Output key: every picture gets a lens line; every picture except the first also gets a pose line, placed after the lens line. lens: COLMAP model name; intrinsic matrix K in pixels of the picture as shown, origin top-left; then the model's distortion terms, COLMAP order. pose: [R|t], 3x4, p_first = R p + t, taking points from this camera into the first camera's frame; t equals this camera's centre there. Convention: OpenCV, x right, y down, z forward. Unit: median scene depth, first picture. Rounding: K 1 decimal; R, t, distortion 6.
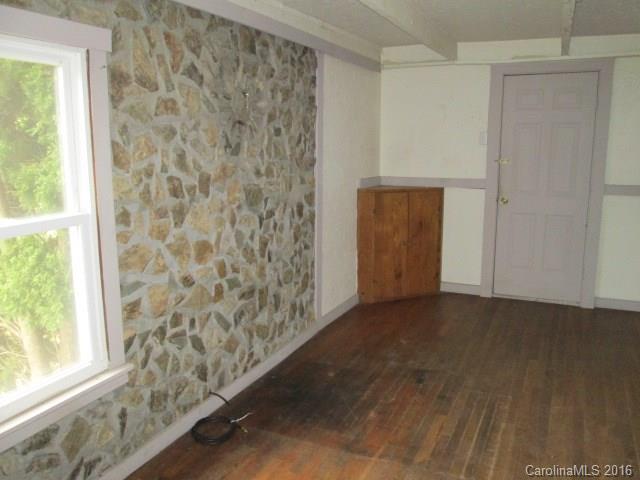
lens RADIAL K [[542.8, 0, 320.0], [0, 542.8, 240.0], [0, 0, 1]] dist [-0.067318, 0.065158]
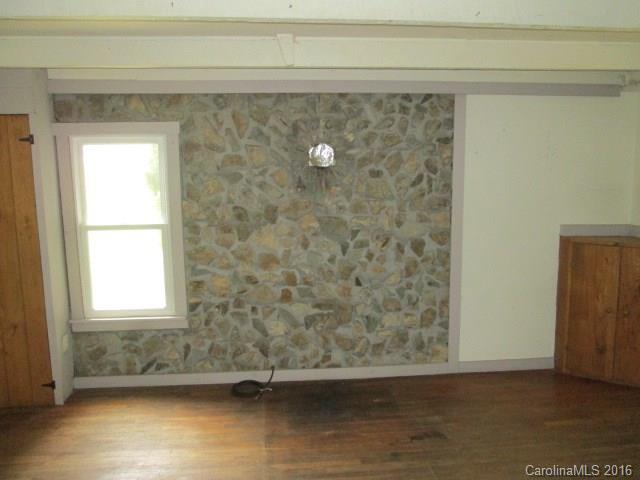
lens RADIAL K [[542.8, 0, 320.0], [0, 542.8, 240.0], [0, 0, 1]] dist [-0.067318, 0.065158]
pose [[0.468755, 0.096778, -0.878010, 1.065704], [-0.148651, 0.988447, 0.029589, -0.095035], [0.870730, 0.116647, 0.477726, 0.445563]]
